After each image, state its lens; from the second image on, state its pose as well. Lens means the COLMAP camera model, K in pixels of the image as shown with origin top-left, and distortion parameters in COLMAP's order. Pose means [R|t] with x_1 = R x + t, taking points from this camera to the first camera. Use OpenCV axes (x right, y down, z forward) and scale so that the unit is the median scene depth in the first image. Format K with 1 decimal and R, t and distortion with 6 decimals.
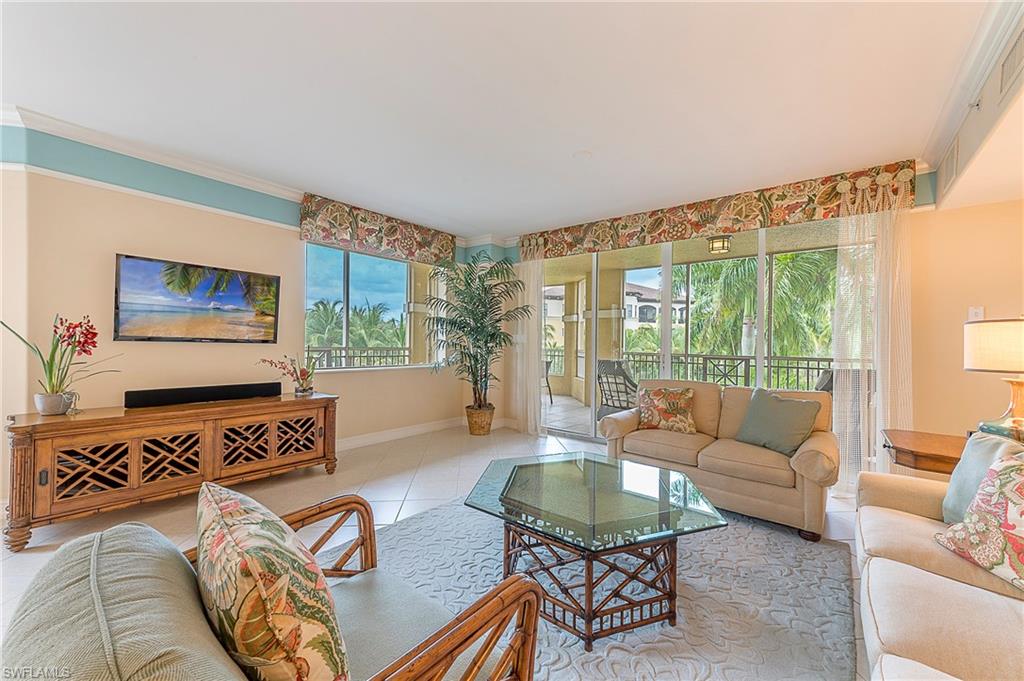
lens RADIAL K [[401.6, 0, 513.4], [0, 401.6, 338.1], [0, 0, 1]] dist [0.019172, 0.000037]
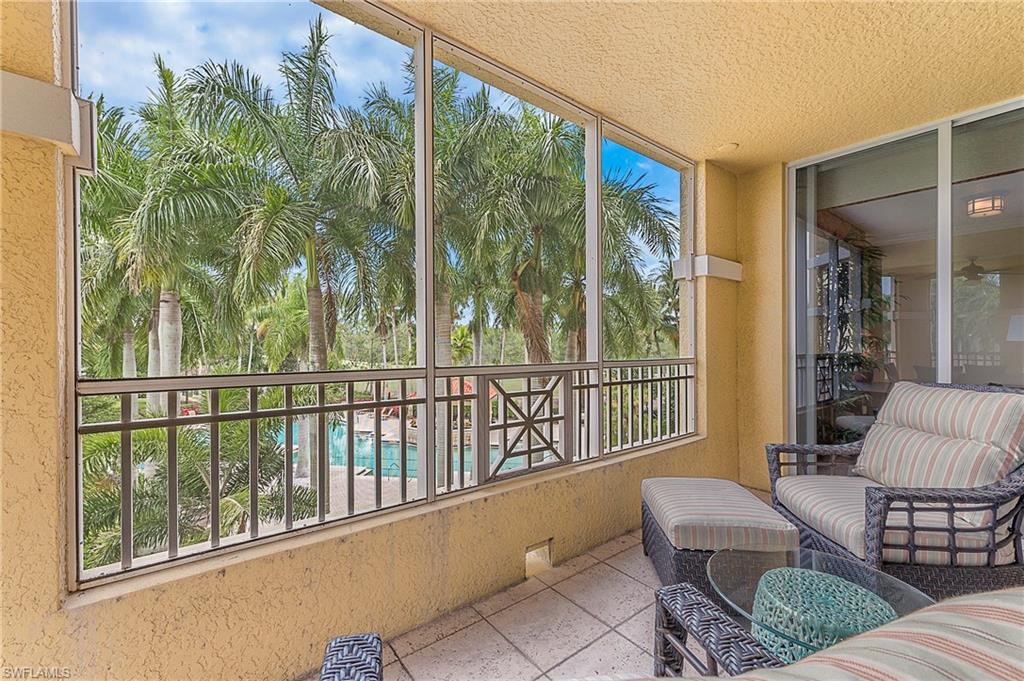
lens RADIAL K [[439.5, 0, 548.3], [0, 439.5, 340.0], [0, 0, 1]] dist [0.000720, -0.000022]
pose [[0.192295, -0.005689, 0.981321, 0.283391], [-0.011063, 0.999907, 0.007965, 0.033319], [-0.981275, -0.012388, 0.192214, 1.637602]]
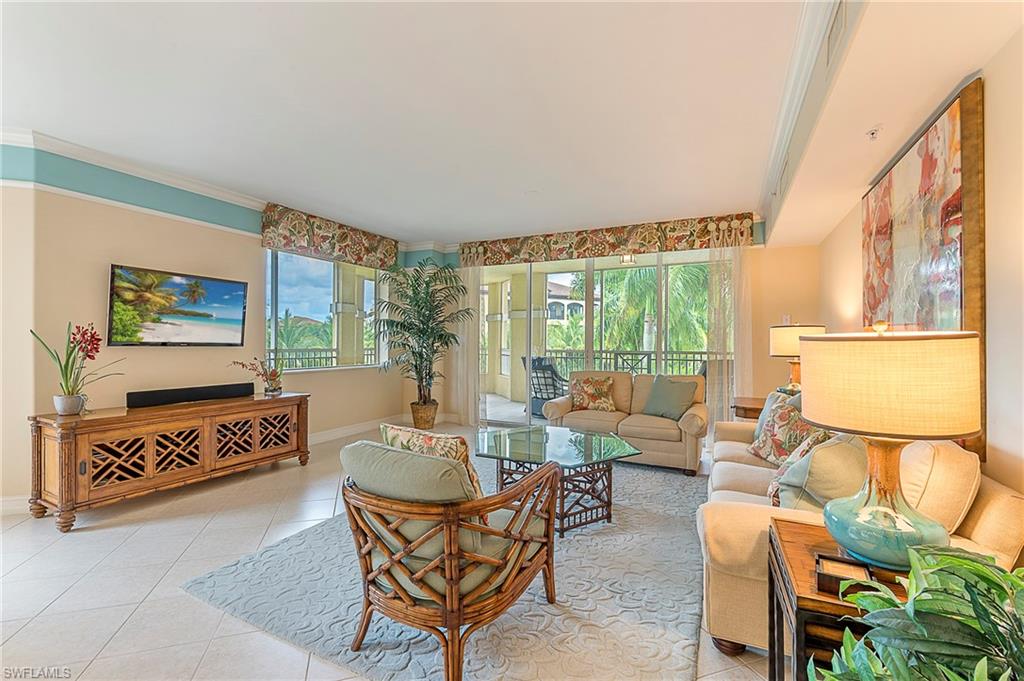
lens RADIAL K [[436.9, 0, 512.0], [0, 436.9, 340.5], [0, 0, 1]] dist [-0.008750, -0.000587]
pose [[0.975322, -0.011899, 0.220467, -0.163975], [0.009808, 0.999896, 0.010578, -0.007078], [-0.220570, -0.008154, 0.975337, -0.267176]]
